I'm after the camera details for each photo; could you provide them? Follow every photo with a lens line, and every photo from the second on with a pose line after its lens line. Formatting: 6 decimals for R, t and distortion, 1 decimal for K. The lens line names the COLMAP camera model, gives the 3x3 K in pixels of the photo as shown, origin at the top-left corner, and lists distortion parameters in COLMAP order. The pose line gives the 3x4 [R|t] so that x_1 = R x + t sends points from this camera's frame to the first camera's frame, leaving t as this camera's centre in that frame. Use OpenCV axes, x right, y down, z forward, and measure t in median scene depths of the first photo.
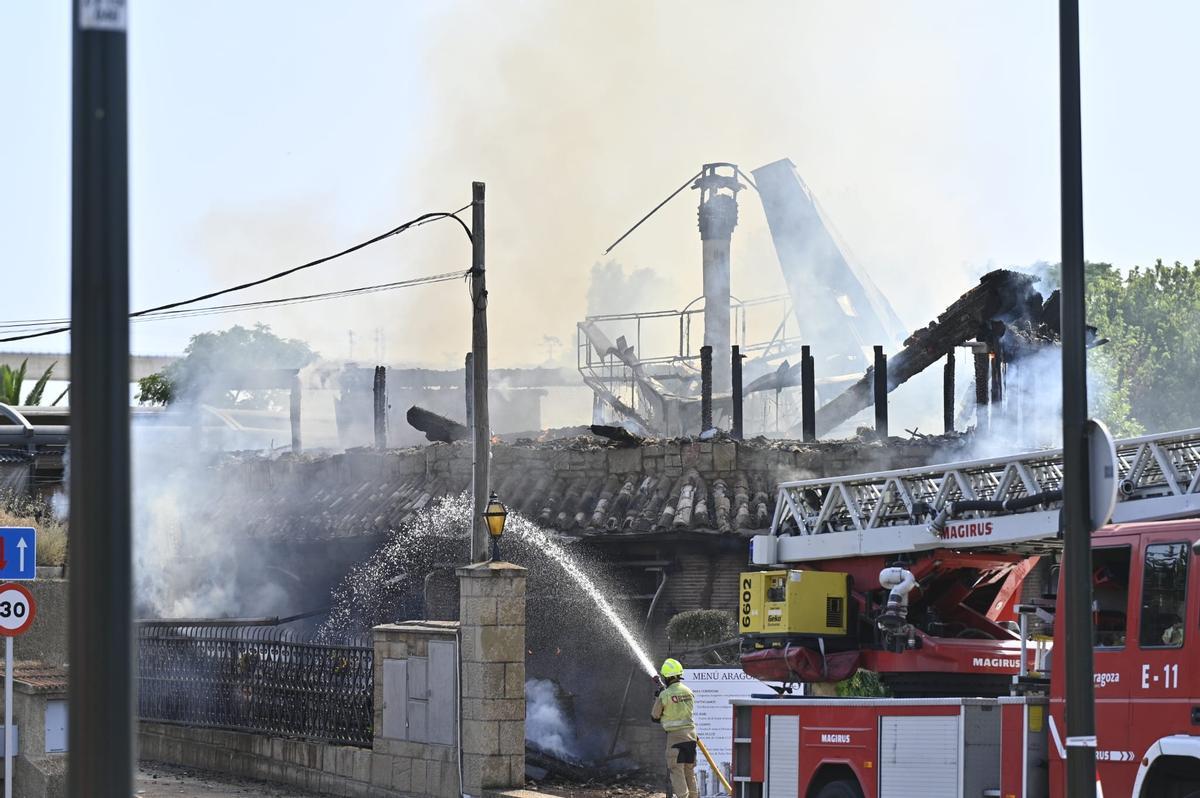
lens RADIAL K [[3970.3, 0, 598.7], [0, 3970.3, 357.5], [0, 0, 1]] dist [-0.009015, 0.689465]
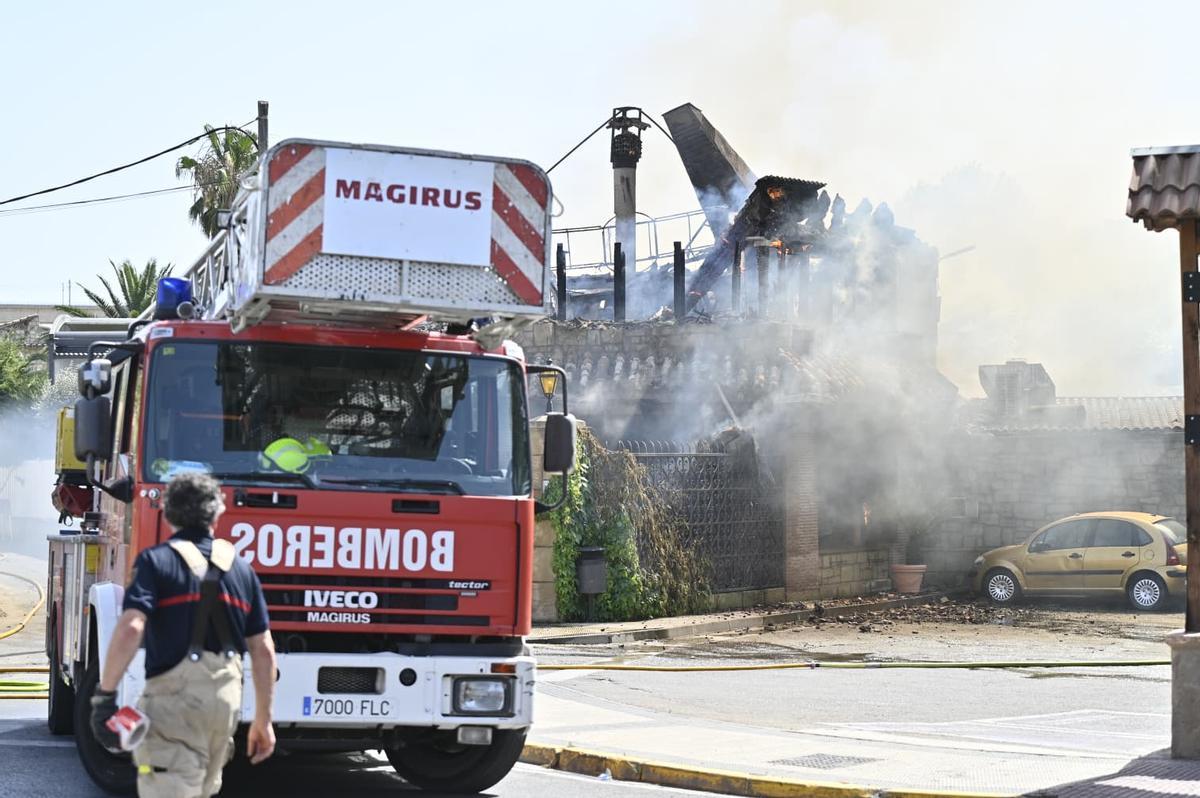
lens RADIAL K [[2466.6, 0, 600.0], [0, 2466.6, 399.0], [0, 0, 1]] dist [0.004025, -0.087113]
pose [[0.983720, -0.006631, -0.179587, 0.202543], [0.012513, 0.999421, 0.031635, 0.023222], [0.179273, -0.033367, 0.983233, 0.286815]]
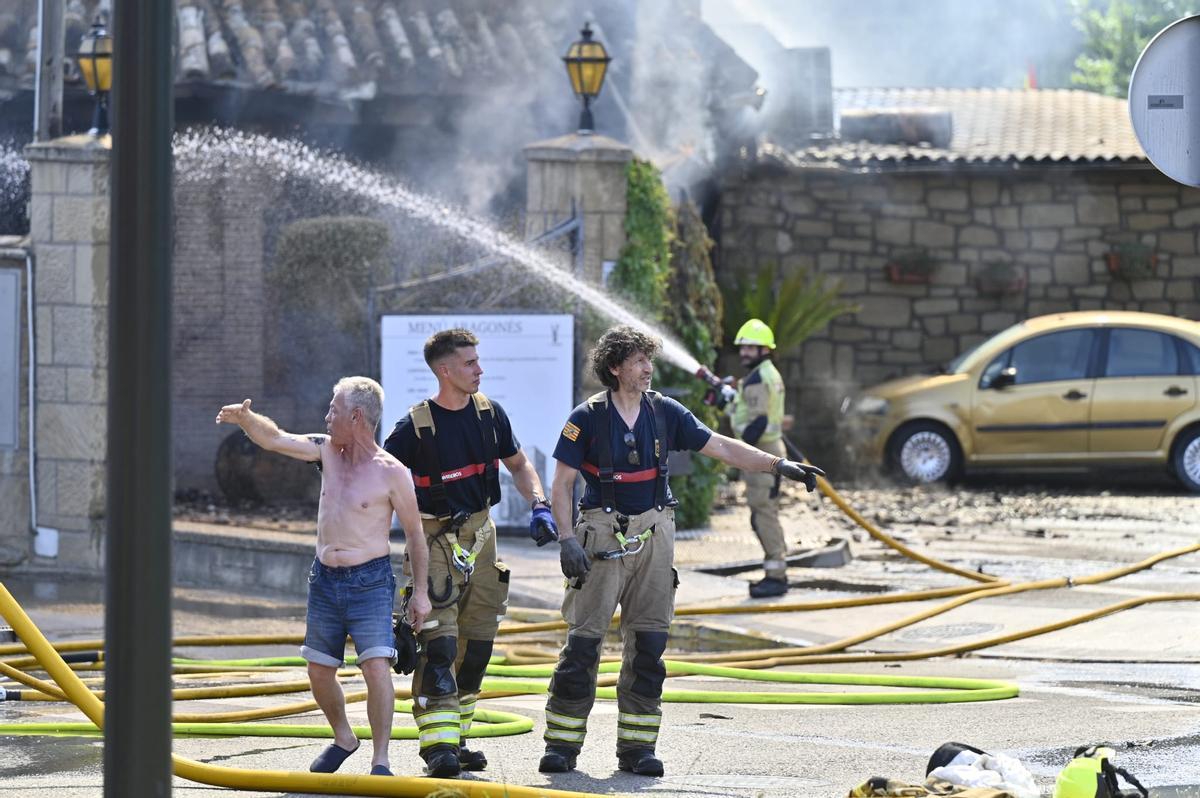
lens RADIAL K [[6390.2, 0, 600.0], [0, 6390.2, 399.0], [0, 0, 1]] dist [-0.202119, 13.071767]
pose [[0.925158, -0.007149, 0.379515, -0.313369], [-0.029556, 0.995430, 0.090801, 0.002039], [-0.378429, -0.095222, 0.920719, 0.093254]]
